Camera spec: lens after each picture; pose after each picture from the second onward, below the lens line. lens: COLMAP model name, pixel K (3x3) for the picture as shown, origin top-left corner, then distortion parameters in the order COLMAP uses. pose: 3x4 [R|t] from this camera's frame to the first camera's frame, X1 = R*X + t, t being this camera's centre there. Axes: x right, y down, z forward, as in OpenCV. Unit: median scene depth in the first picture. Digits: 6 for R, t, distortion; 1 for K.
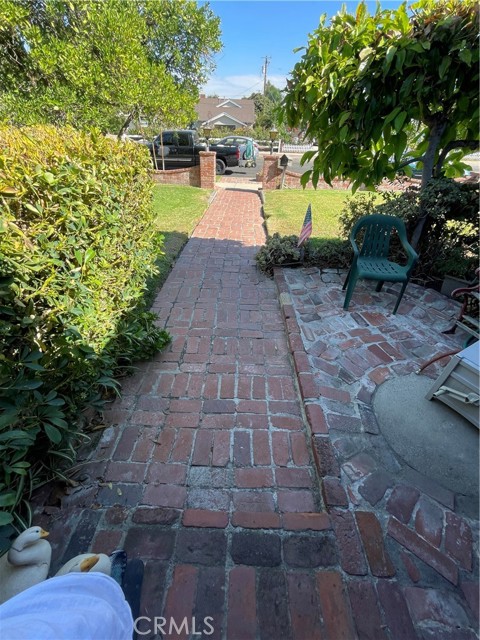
lens RADIAL K [[261.7, 0, 241.1], [0, 261.7, 319.7], [0, 0, 1]] dist [0.001478, 0.001839]
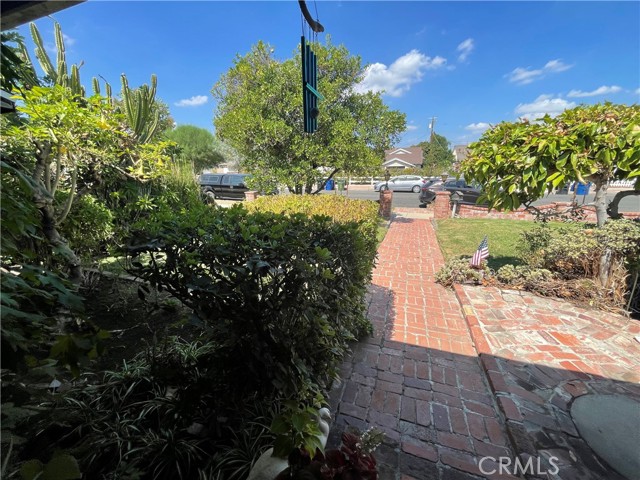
lens RADIAL K [[261.7, 0, 318.8], [0, 261.7, 241.7], [0, 0, 1]] dist [0.001478, 0.001839]
pose [[0.949916, 0.040812, -0.309829, -0.166190], [-0.147384, 0.932757, -0.329002, 0.173835], [0.275568, 0.358188, 0.892056, -0.488254]]
